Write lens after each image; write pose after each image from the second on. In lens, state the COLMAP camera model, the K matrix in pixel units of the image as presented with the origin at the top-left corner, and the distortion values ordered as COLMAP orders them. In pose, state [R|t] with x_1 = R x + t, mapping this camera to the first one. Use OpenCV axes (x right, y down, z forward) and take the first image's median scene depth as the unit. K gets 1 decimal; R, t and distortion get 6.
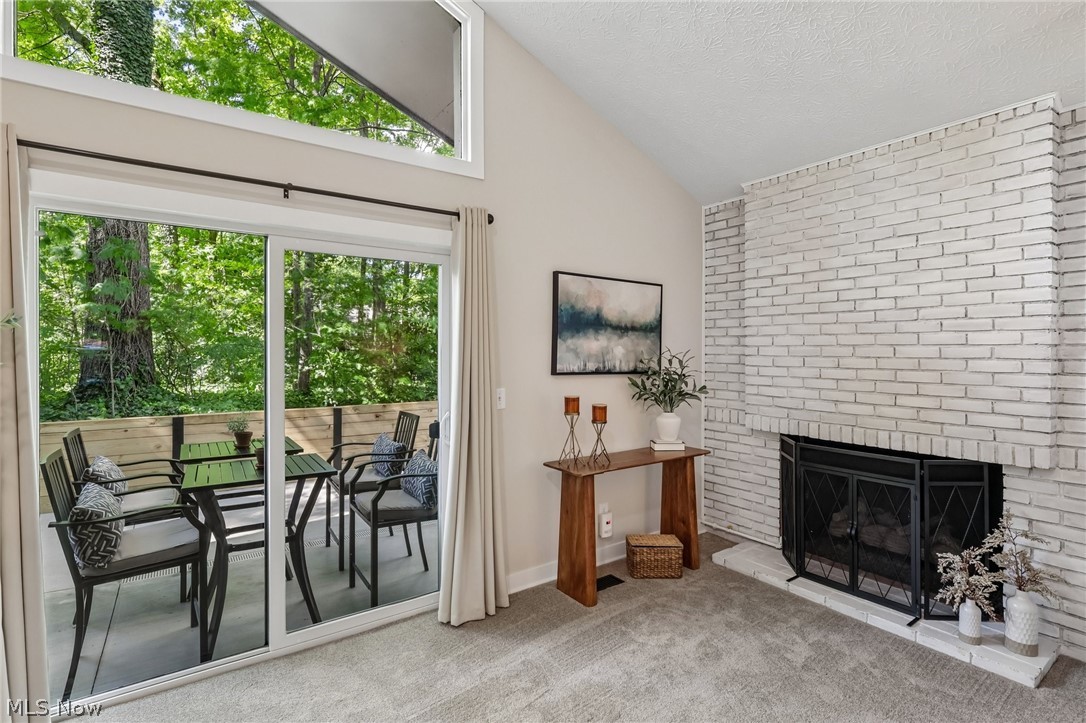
lens RADIAL K [[517.5, 0, 539.6], [0, 517.5, 346.6], [0, 0, 1]] dist [0.015825, 0.000142]
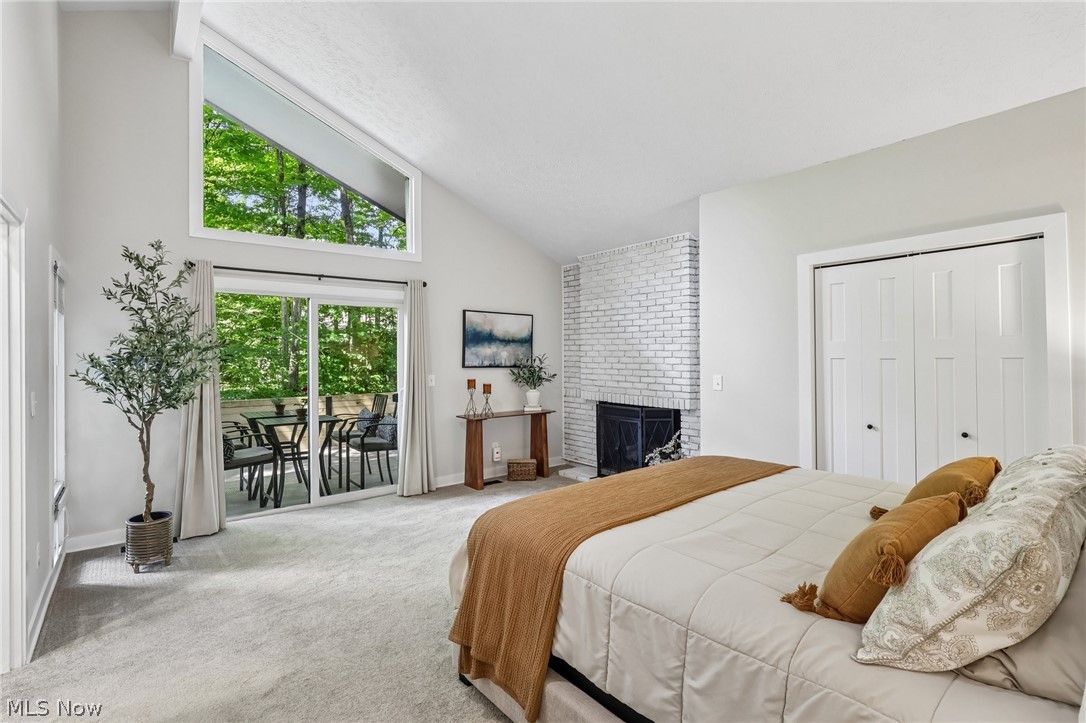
lens RADIAL K [[512.7, 0, 542.4], [0, 512.7, 349.7], [0, 0, 1]] dist [0.001802, 0.000376]
pose [[0.998505, -0.003875, 0.054527, 0.198885], [0.003800, 0.999992, 0.001493, -0.009131], [-0.054532, -0.001283, 0.998511, -0.763300]]
